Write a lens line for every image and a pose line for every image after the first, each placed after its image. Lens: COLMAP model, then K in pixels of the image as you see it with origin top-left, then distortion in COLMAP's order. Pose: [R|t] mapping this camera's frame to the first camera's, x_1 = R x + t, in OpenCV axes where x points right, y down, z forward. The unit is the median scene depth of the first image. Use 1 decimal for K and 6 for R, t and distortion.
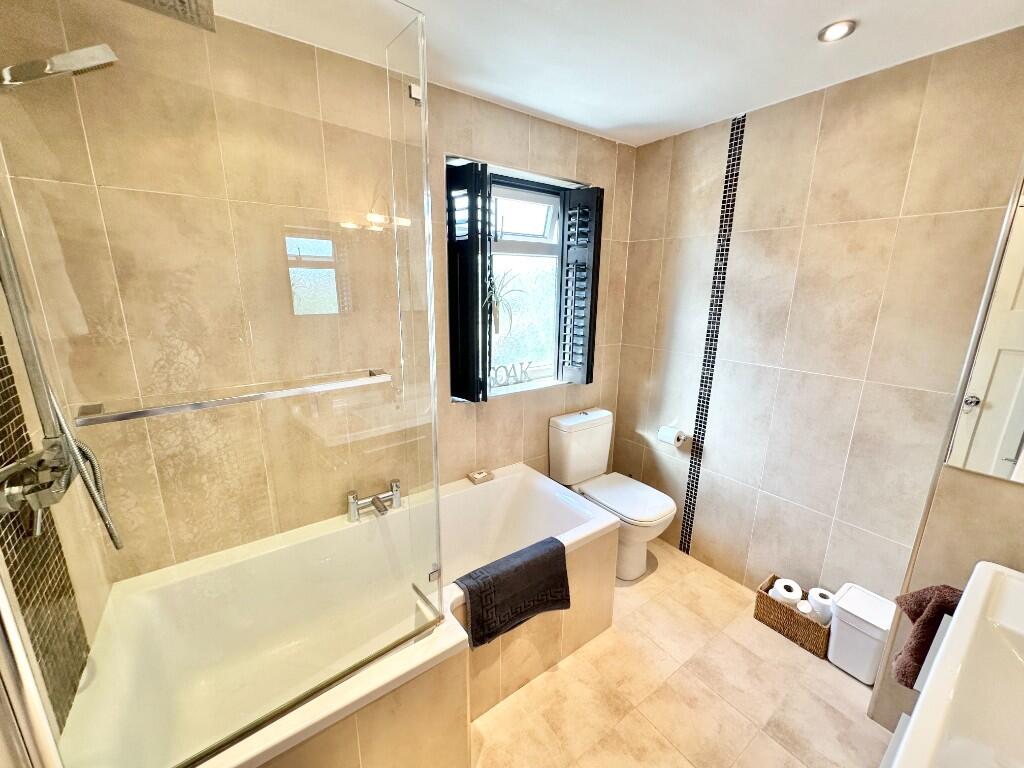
lens RADIAL K [[408.7, 0, 511.8], [0, 408.7, 383.8], [0, 0, 1]] dist [-0.006603, 0.000702]
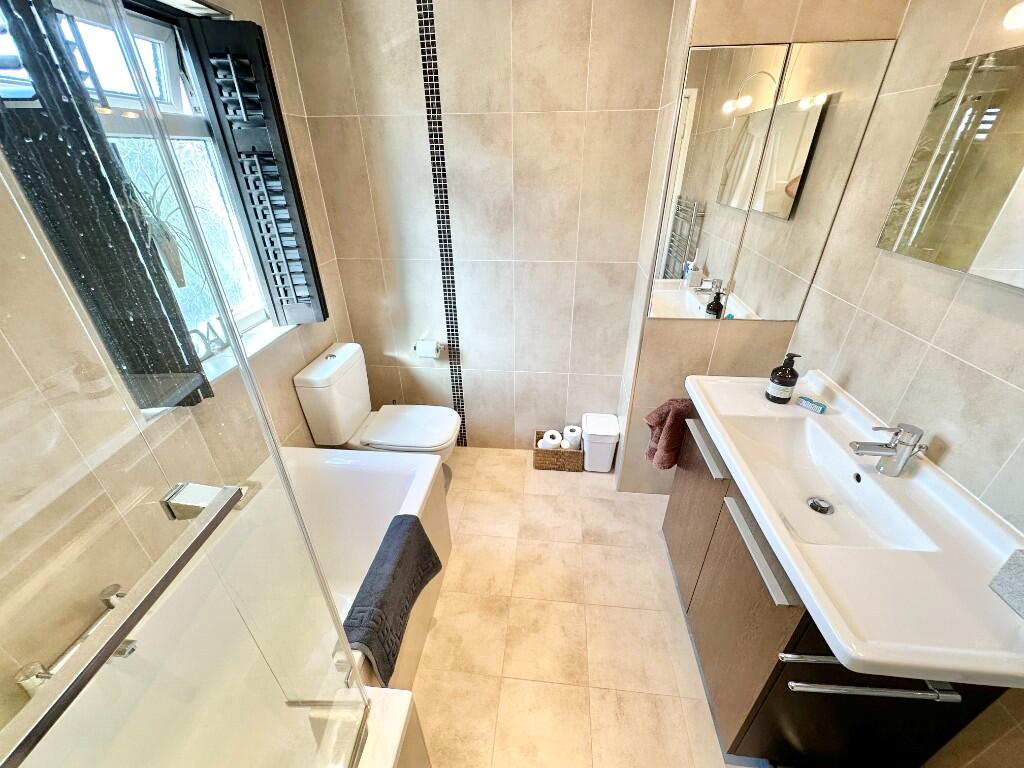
lens RADIAL K [[408.7, 0, 511.7], [0, 408.7, 383.6], [0, 0, 1]] dist [-0.006603, 0.000702]
pose [[0.661520, -0.377277, 0.648116, -0.152579], [0.191582, 0.920580, 0.340337, -0.098692], [-0.725044, -0.100973, 0.681261, 0.213929]]
